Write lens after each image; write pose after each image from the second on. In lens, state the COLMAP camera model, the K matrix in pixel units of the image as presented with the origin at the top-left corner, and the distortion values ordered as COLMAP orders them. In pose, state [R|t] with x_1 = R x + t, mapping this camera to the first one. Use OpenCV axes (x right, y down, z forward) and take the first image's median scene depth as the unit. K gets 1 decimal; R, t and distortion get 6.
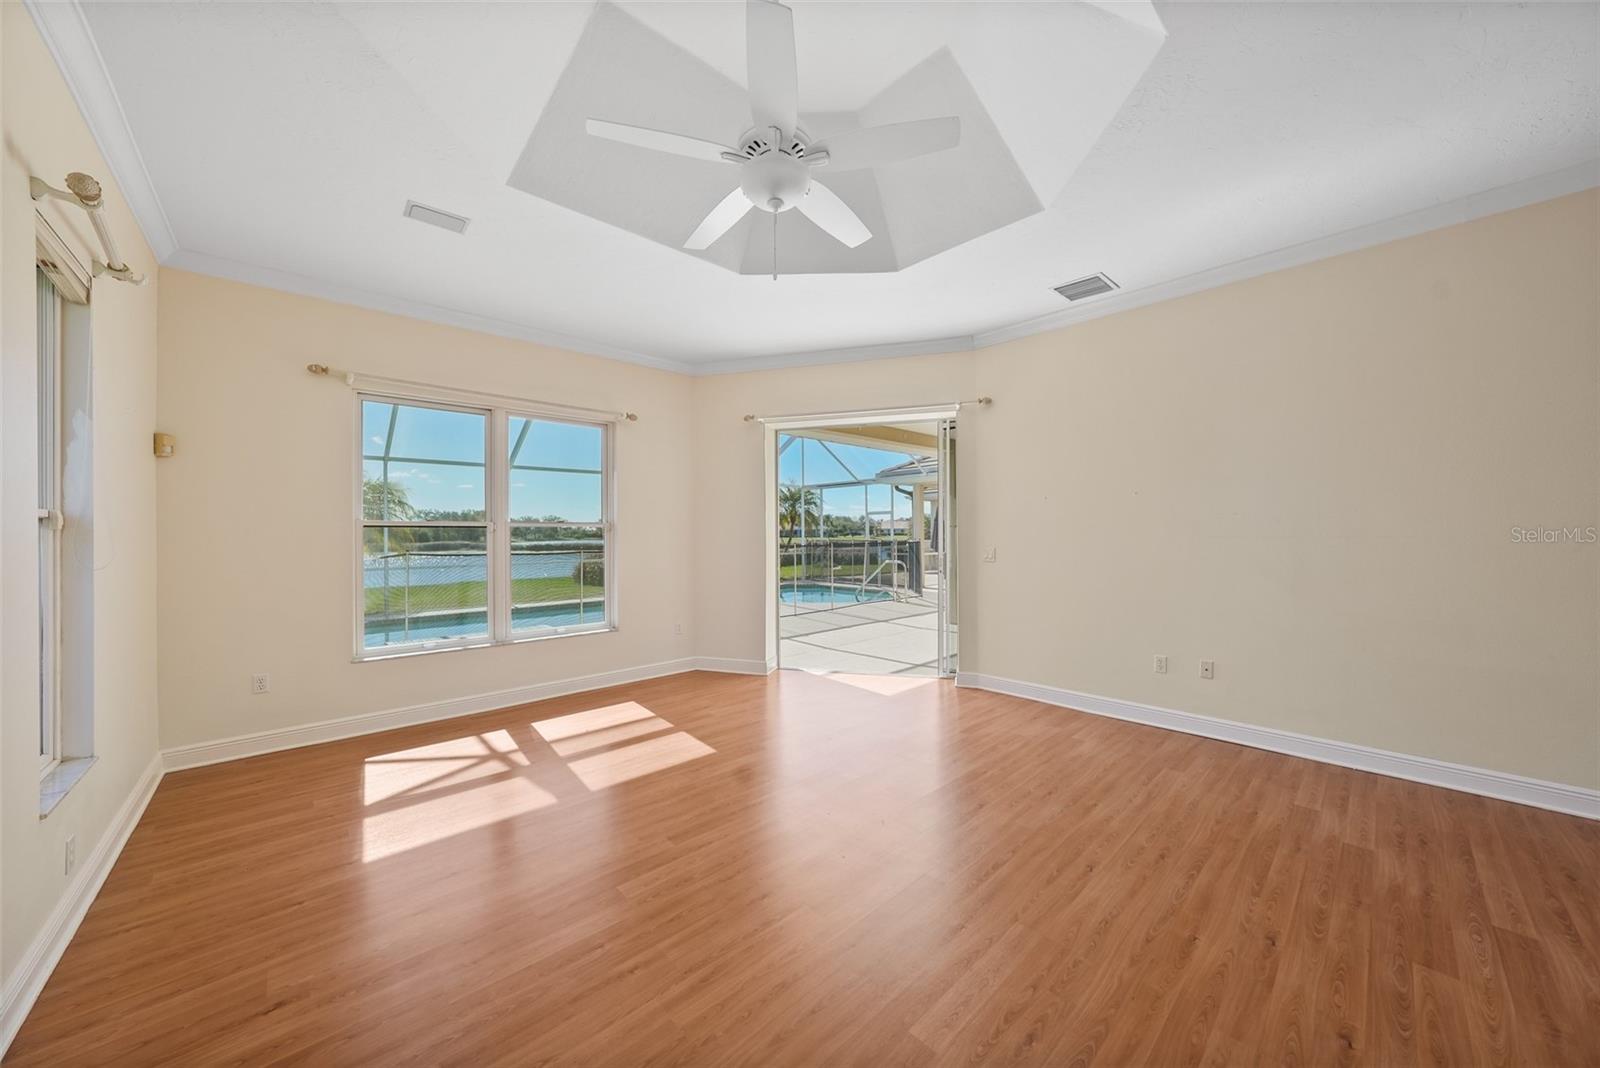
lens RADIAL K [[563.9, 0, 811.5], [0, 563.9, 526.6], [0, 0, 1]] dist [-0.027511, 0.006353]
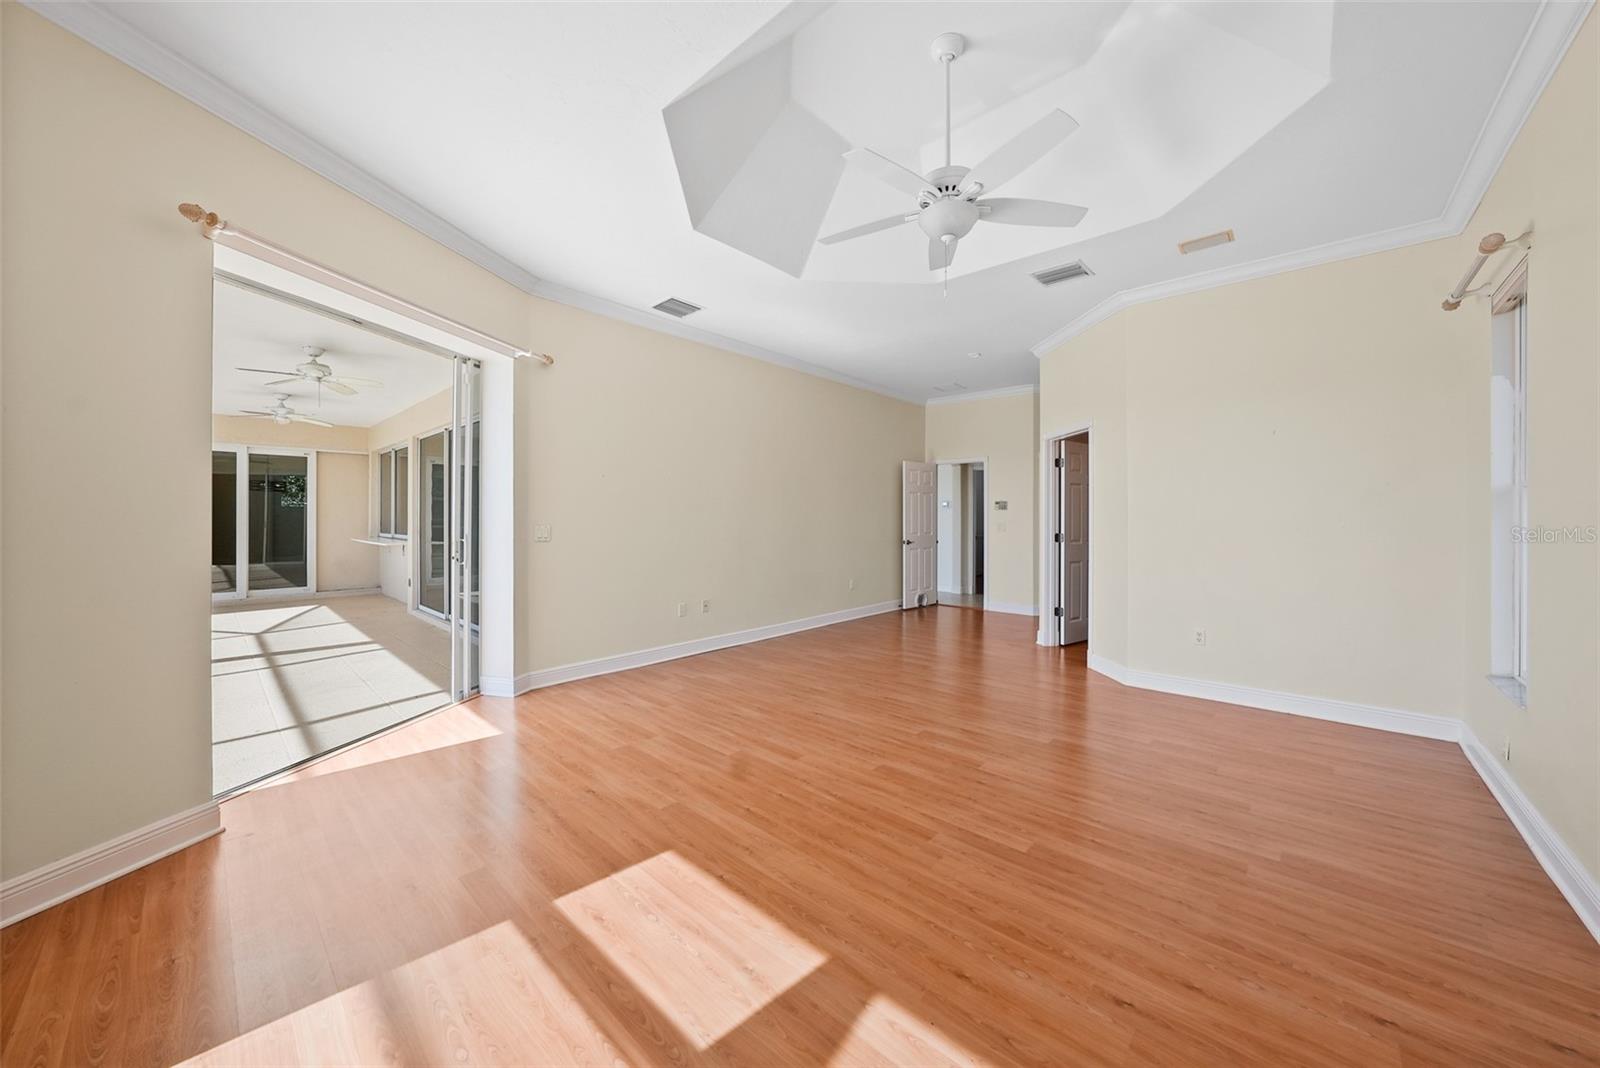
lens RADIAL K [[552.1, 0, 802.4], [0, 552.1, 524.4], [0, 0, 1]] dist [-0.000798, -0.000105]
pose [[-0.085068, -0.006237, 0.996356, -0.778478], [-0.021353, 0.999762, 0.004435, 0.029217], [-0.996146, -0.020898, -0.085181, 0.888400]]
